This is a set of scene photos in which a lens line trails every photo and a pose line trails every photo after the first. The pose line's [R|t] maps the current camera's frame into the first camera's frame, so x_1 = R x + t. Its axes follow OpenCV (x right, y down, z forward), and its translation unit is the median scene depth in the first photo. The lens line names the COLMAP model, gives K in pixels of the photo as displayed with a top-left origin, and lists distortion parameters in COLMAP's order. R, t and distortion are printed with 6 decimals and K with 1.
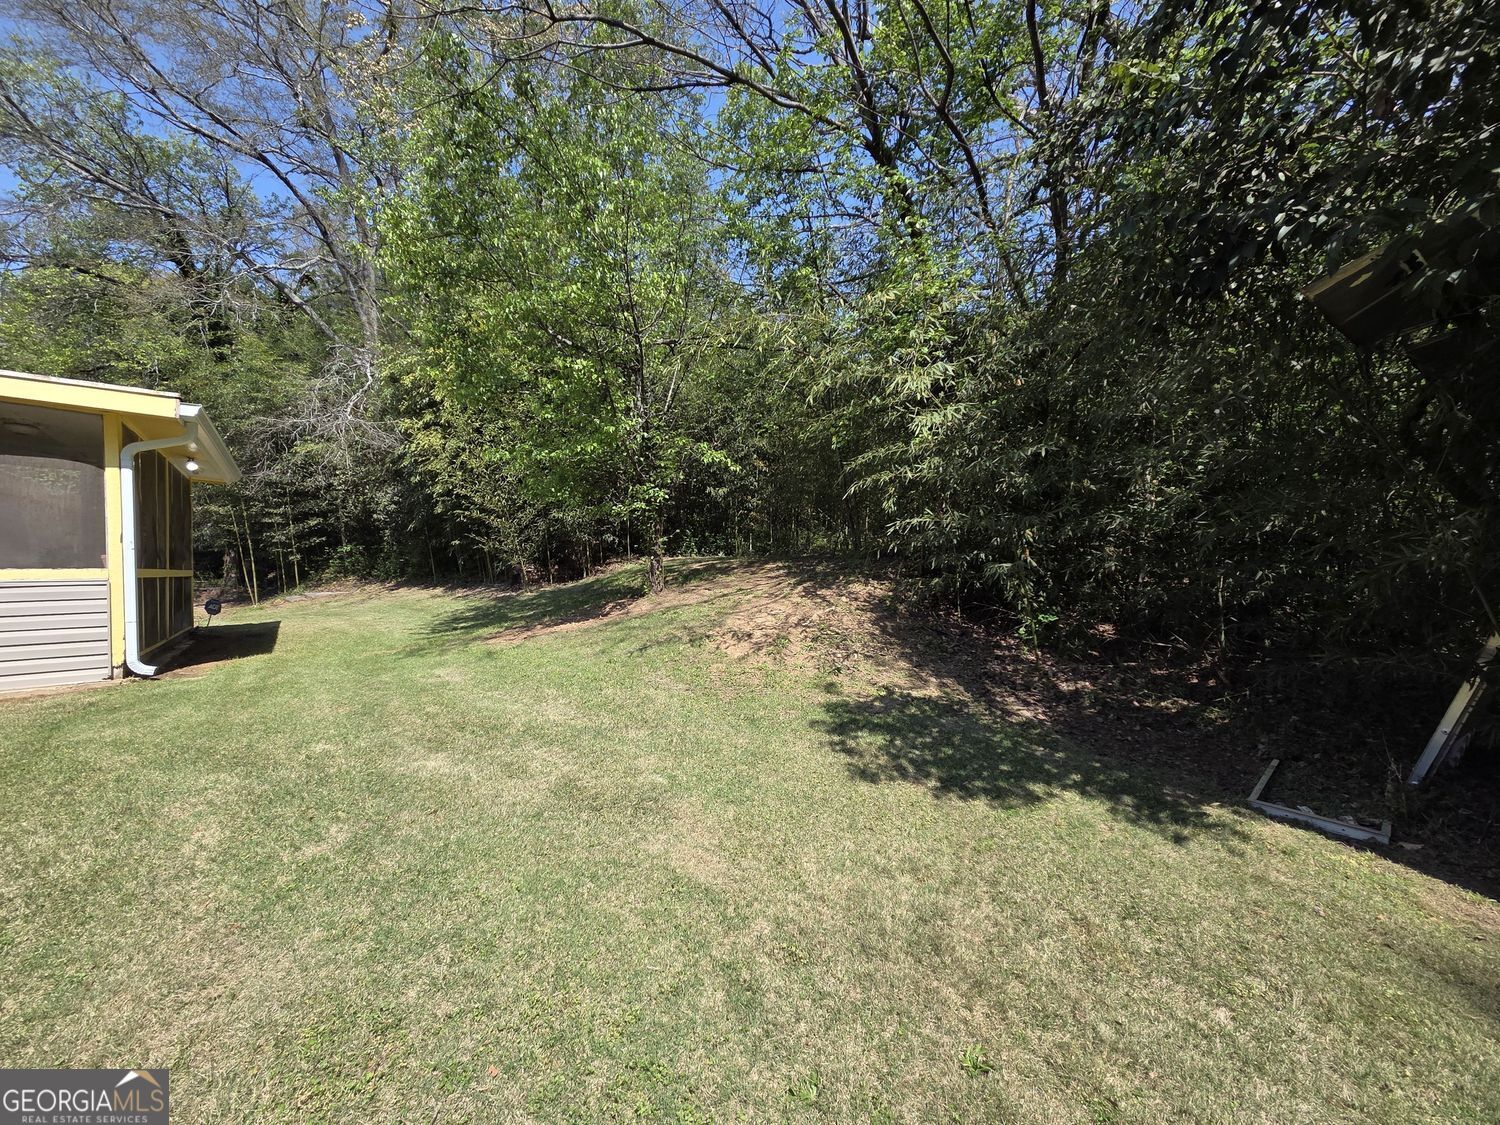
lens RADIAL K [[611.9, 0, 753.8], [0, 611.9, 569.0], [0, 0, 1]] dist [0.004964, -0.001819]
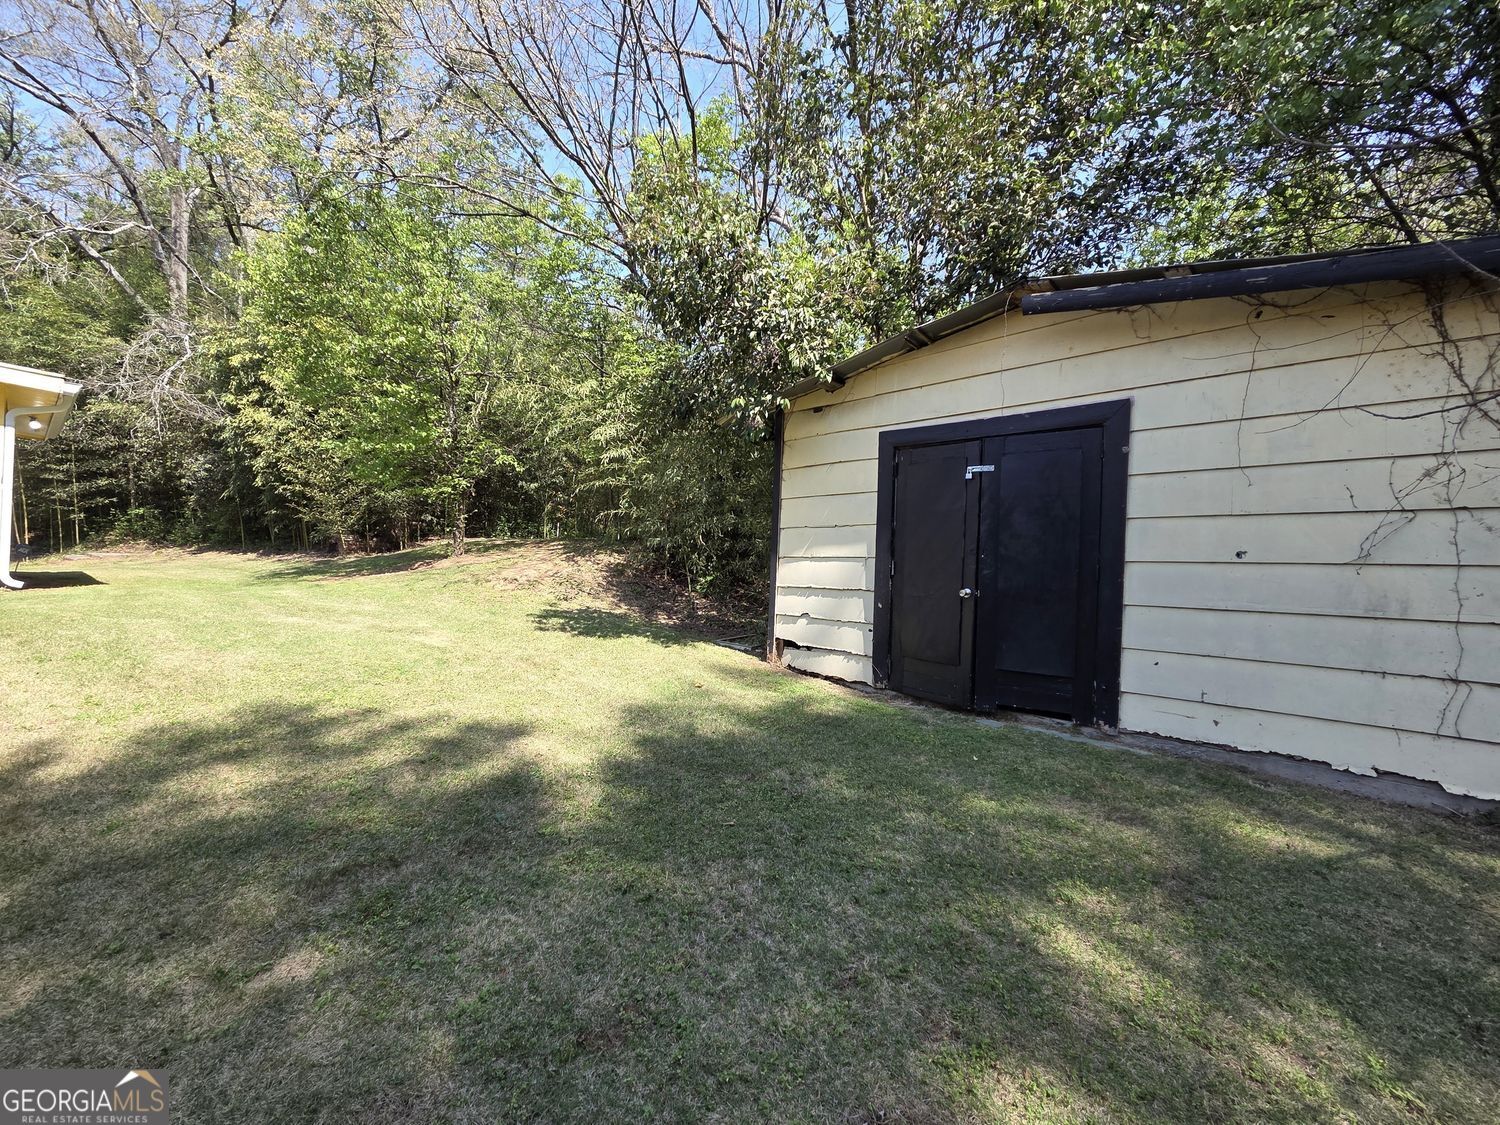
lens RADIAL K [[611.9, 0, 753.2], [0, 611.9, 564.4], [0, 0, 1]] dist [0.004964, -0.001819]
pose [[0.969261, 0.053821, 0.240078, 0.103050], [-0.050070, 0.998510, -0.021701, 0.038291], [-0.240888, 0.009013, 0.970511, -0.321374]]
